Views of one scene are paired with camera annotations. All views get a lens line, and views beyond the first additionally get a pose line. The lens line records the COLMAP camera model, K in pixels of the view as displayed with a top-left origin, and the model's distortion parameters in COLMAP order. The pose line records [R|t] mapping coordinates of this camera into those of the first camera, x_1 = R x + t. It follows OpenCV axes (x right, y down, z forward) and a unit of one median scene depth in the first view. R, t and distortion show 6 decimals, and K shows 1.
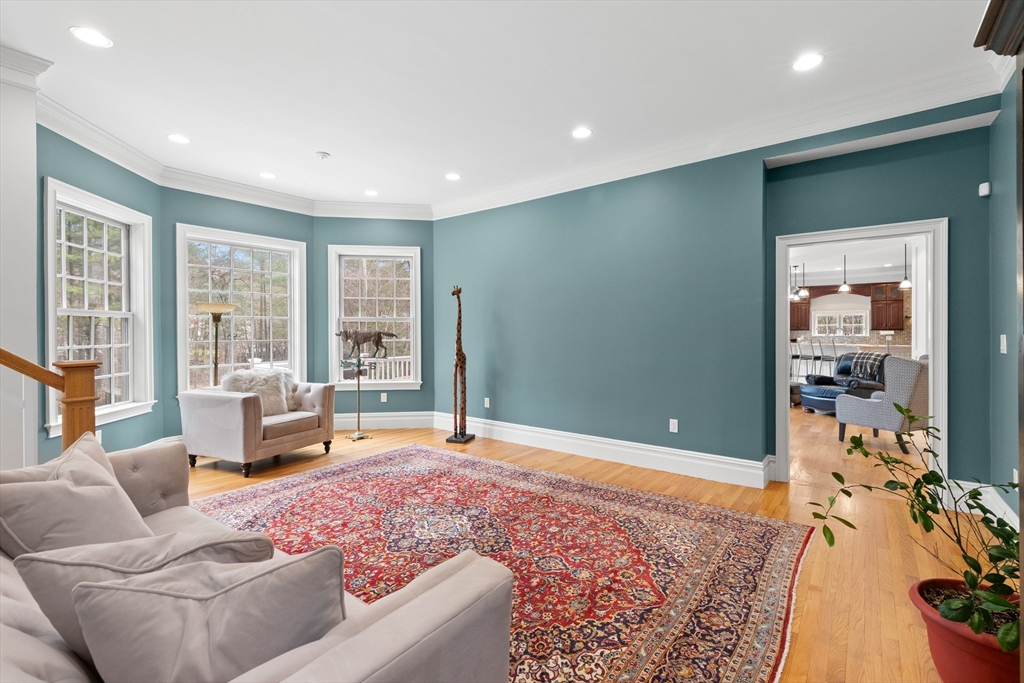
lens RADIAL K [[460.8, 0, 516.2], [0, 460.8, 336.9], [0, 0, 1]] dist [0.004358, 0.000664]
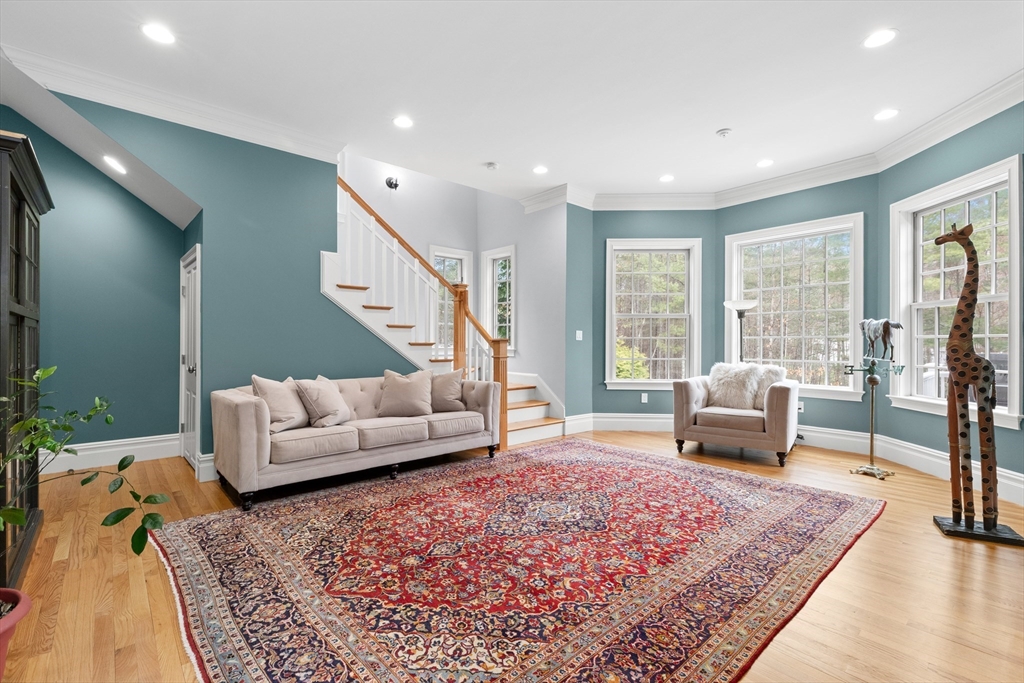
lens RADIAL K [[446.2, 0, 501.9], [0, 446.2, 342.0], [0, 0, 1]] dist [0.002259, 0.000165]
pose [[-0.194535, 0.002169, -0.980893, 0.874327], [-0.015138, 0.999872, 0.005213, 0.048838], [0.980779, 0.015863, -0.194477, 1.169917]]
